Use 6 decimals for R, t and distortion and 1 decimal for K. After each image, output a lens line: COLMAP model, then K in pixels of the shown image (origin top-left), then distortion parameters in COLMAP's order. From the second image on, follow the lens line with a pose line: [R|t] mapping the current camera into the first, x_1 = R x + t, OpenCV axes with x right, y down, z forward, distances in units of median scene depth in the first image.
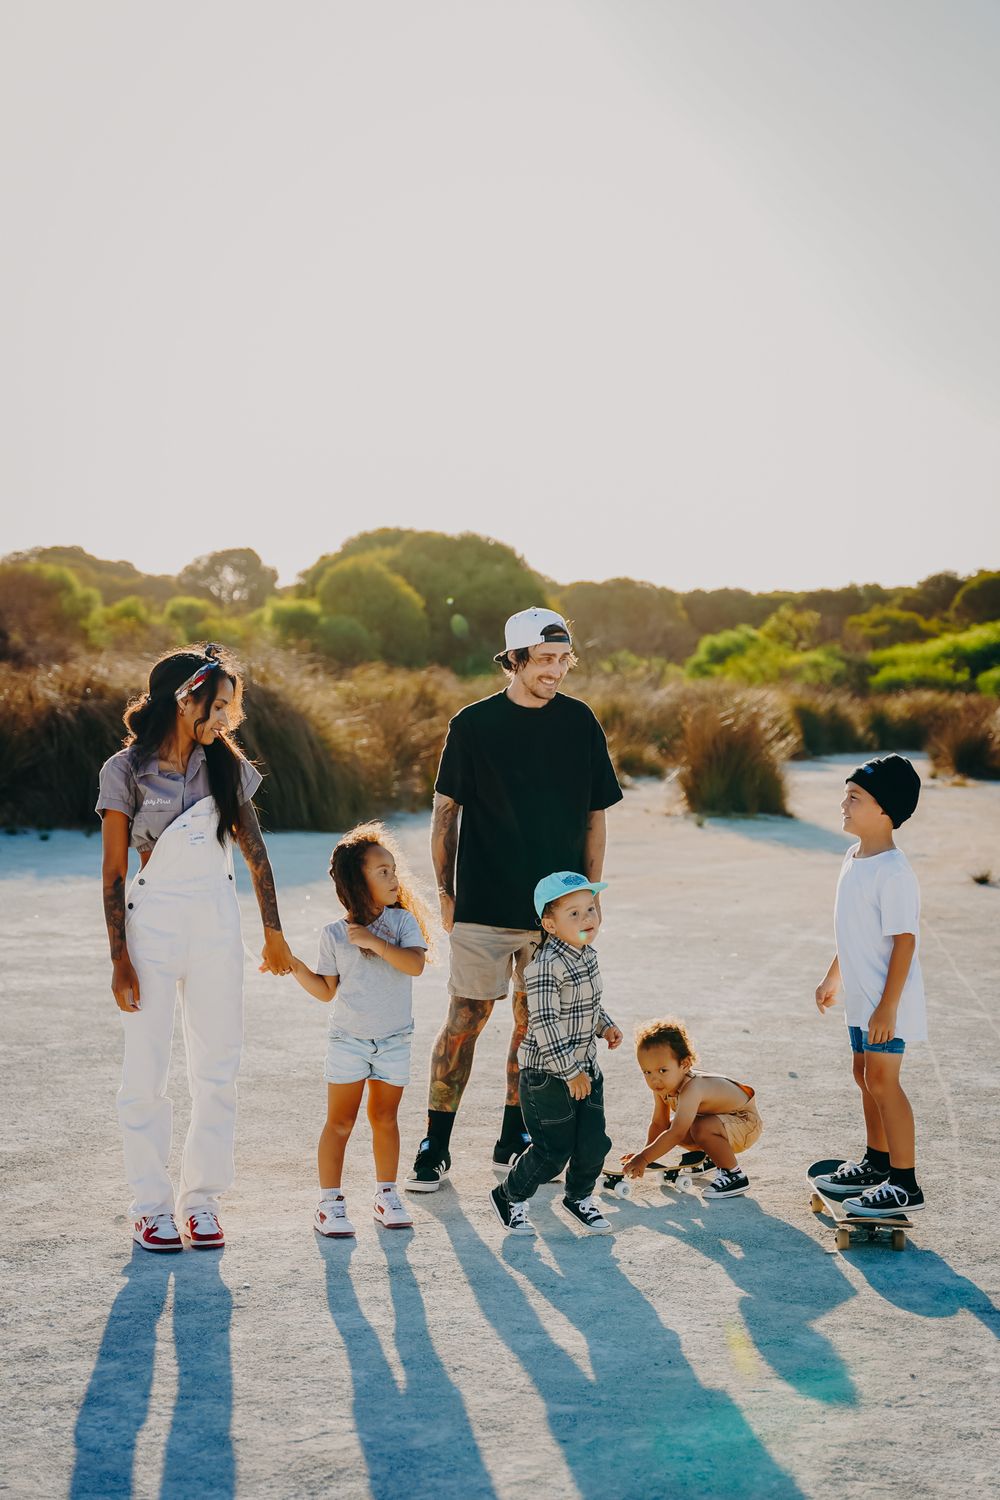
lens RADIAL K [[2370.2, 0, 499.1], [0, 2370.2, 749.7], [0, 0, 1]] dist [0.004202, 0.000000]
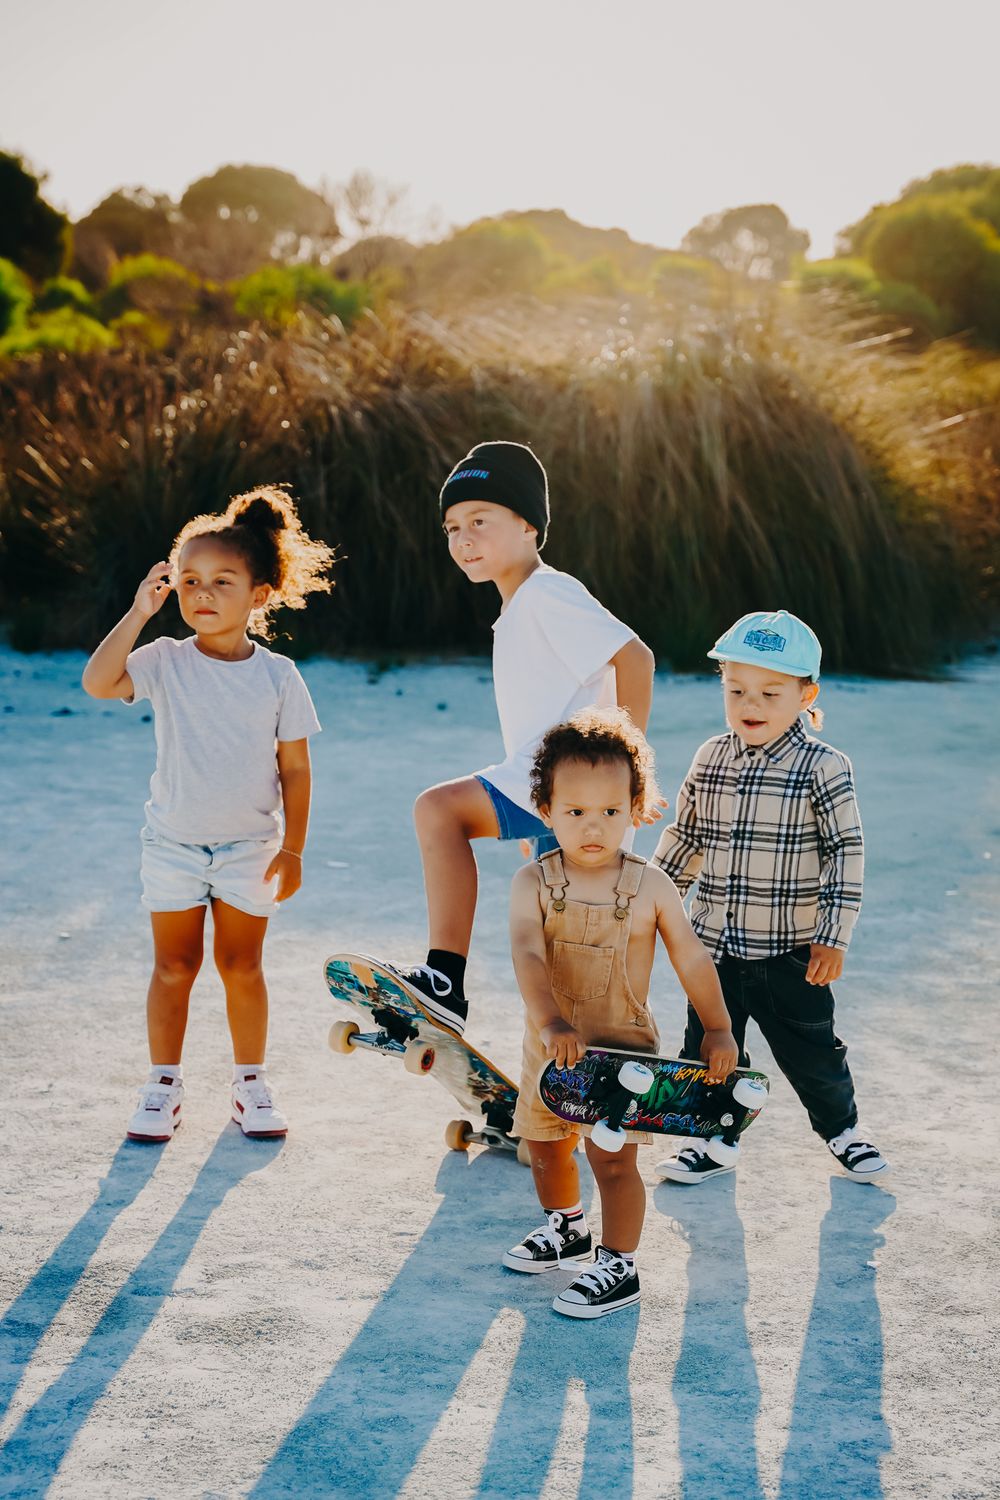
lens RADIAL K [[2420.1, 0, 496.4], [0, 2420.1, 747.9], [0, 0, 1]] dist [0.155682, 0.000000]
pose [[0.975759, 0.047102, -0.213719, -0.021542], [-0.022154, 0.992807, 0.117661, -0.003253], [0.217724, -0.110074, 0.969784, 0.254282]]
